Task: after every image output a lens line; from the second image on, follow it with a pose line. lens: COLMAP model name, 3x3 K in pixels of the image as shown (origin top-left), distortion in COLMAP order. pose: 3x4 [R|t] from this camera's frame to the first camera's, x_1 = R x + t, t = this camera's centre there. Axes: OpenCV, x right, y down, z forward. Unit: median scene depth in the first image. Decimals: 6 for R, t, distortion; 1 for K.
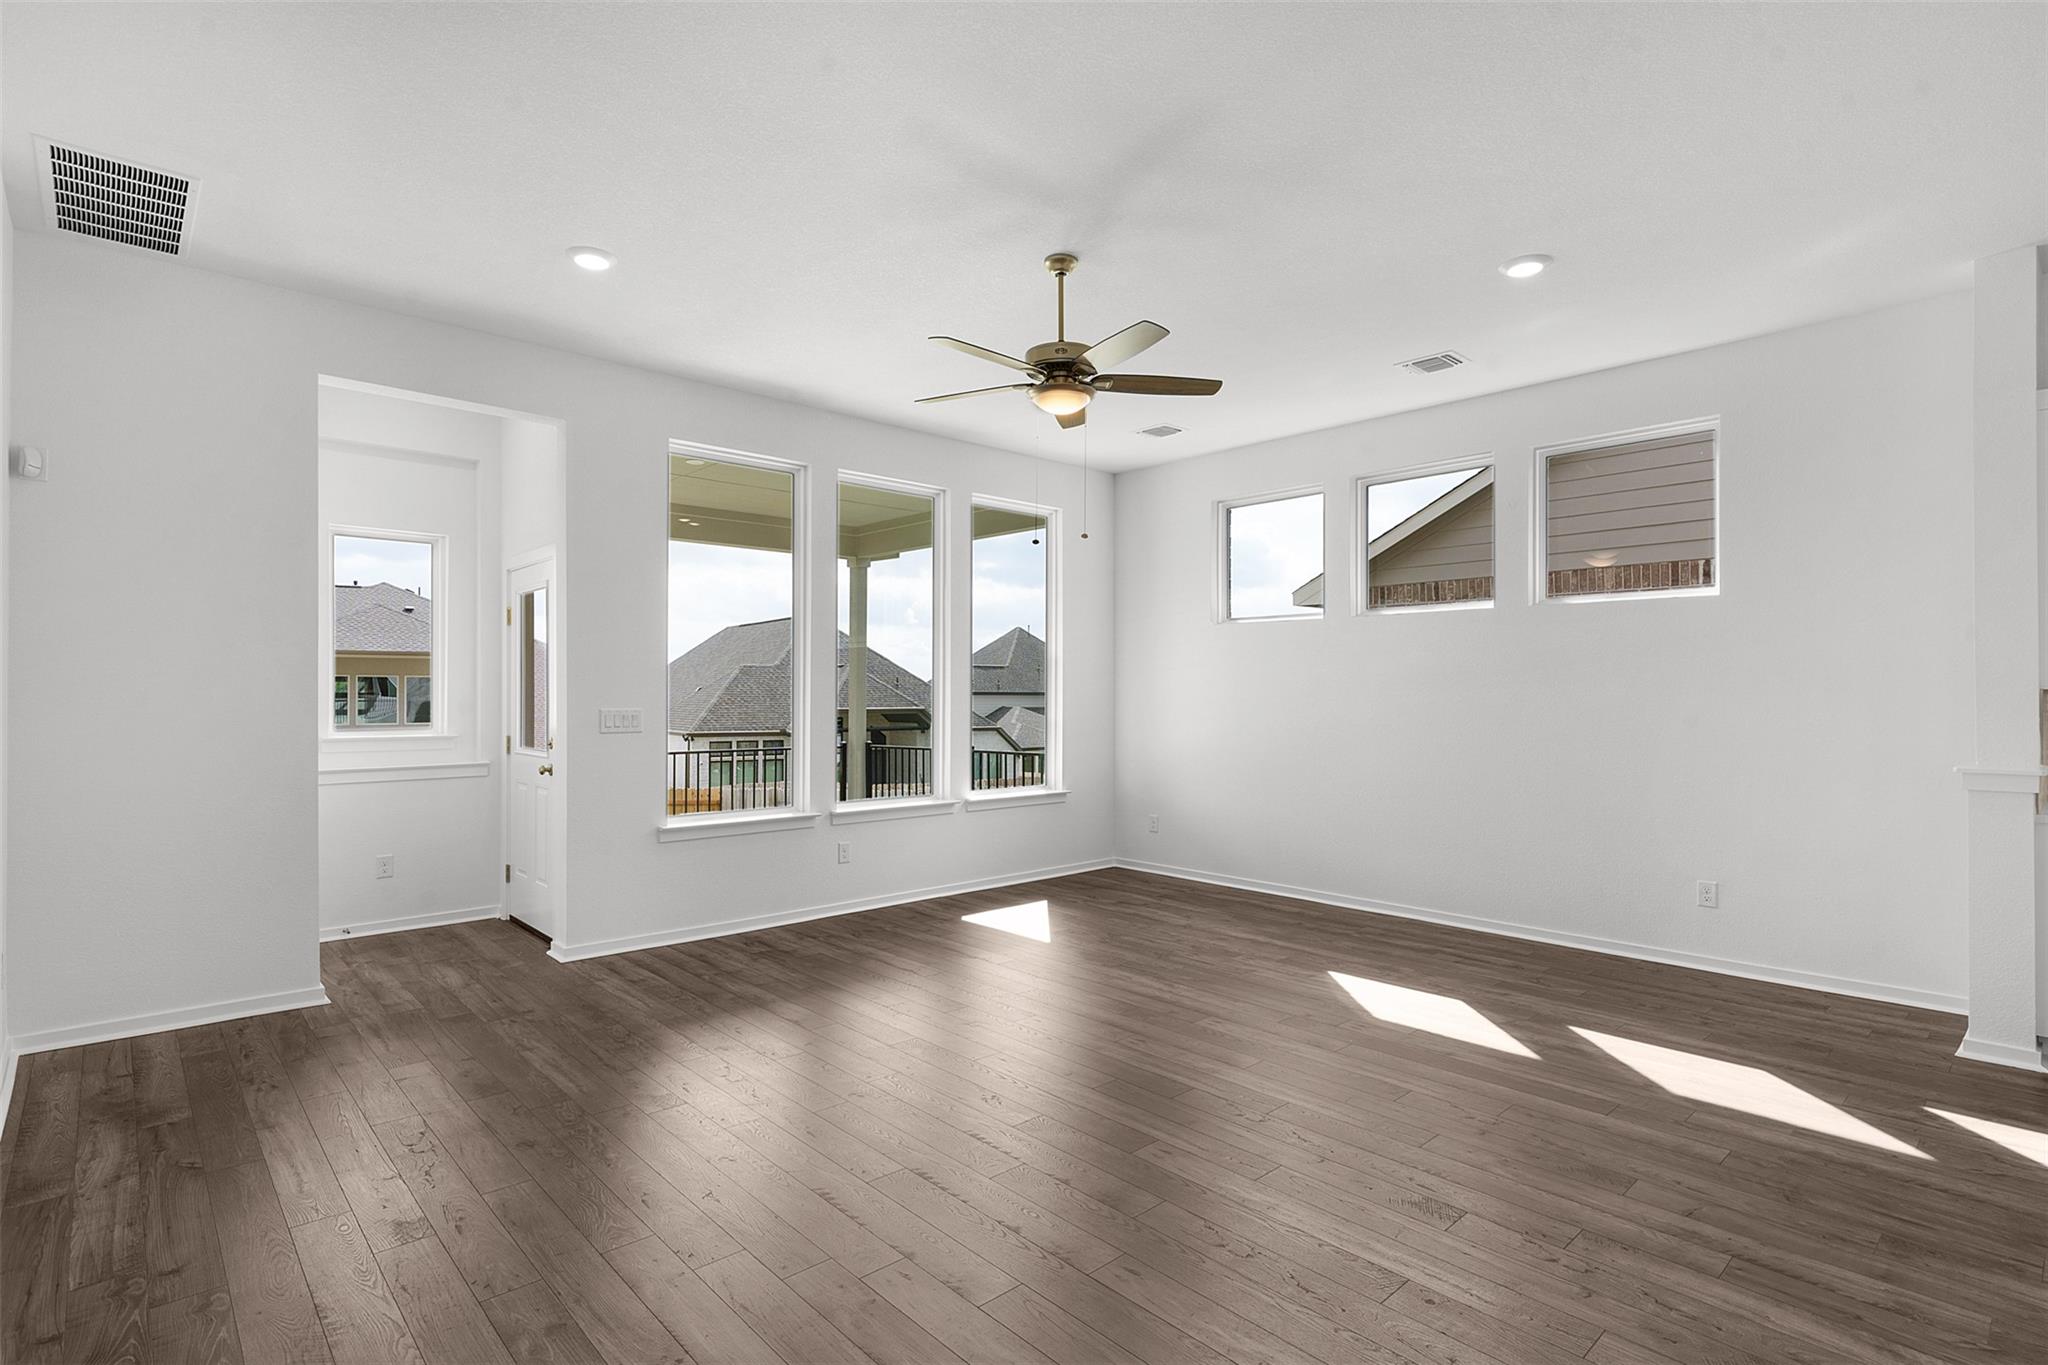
lens RADIAL K [[994.6, 0, 1026.1], [0, 994.6, 688.3], [0, 0, 1]] dist [0.002071, -0.001084]
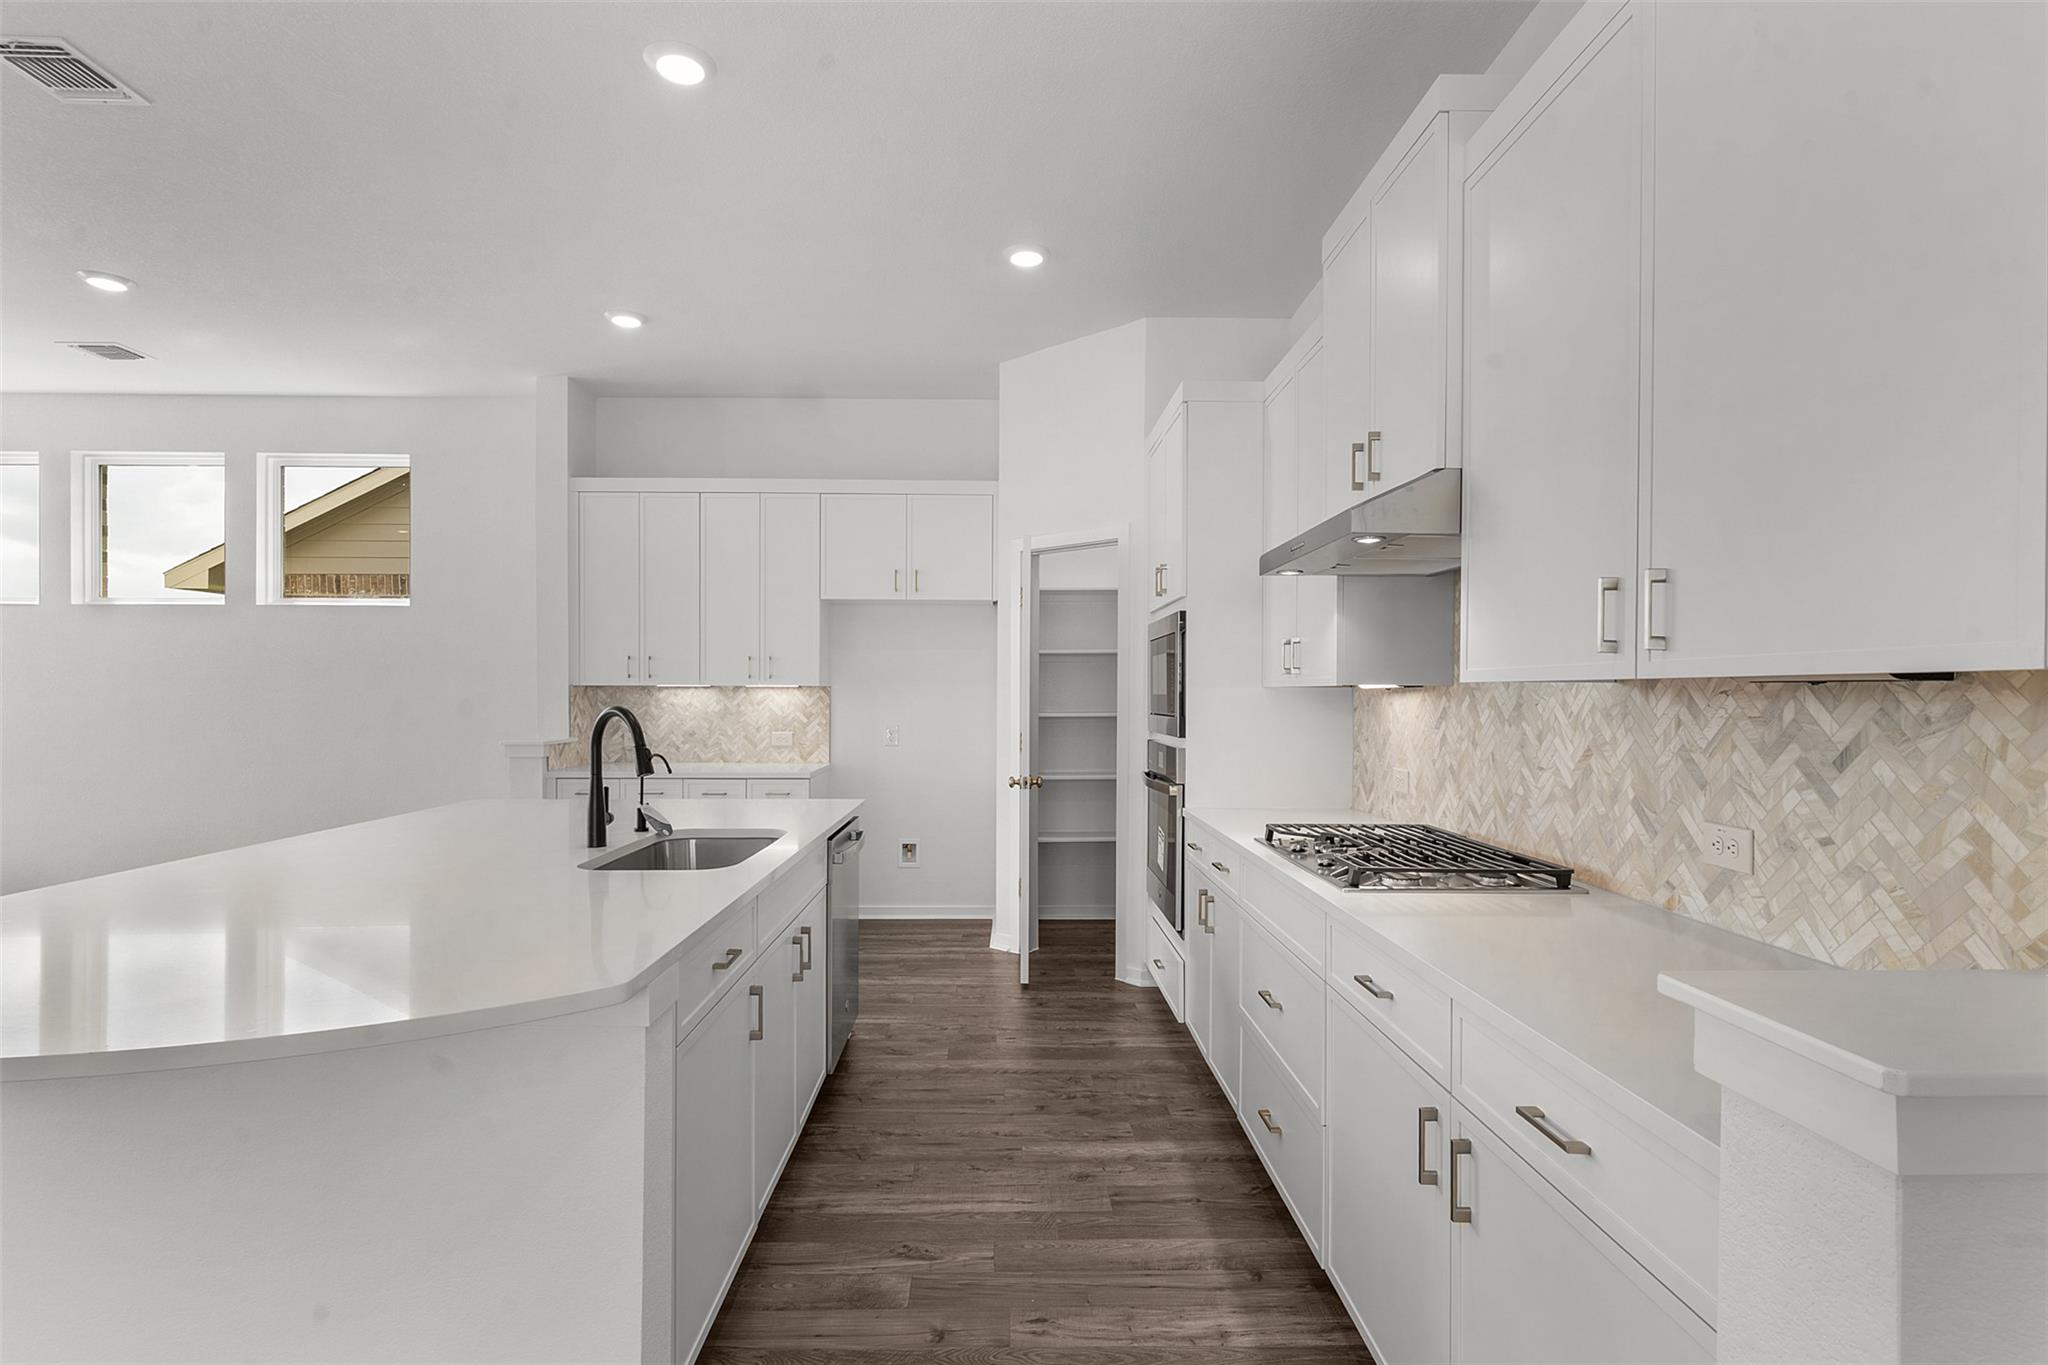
lens RADIAL K [[994.6, 0, 1019.1], [0, 994.6, 693.7], [0, 0, 1]] dist [0.002071, -0.001084]
pose [[0.667548, -0.001608, 0.744565, 0.285608], [-0.005768, 0.999956, 0.007331, -0.001741], [-0.744545, -0.009189, 0.667509, -0.334702]]
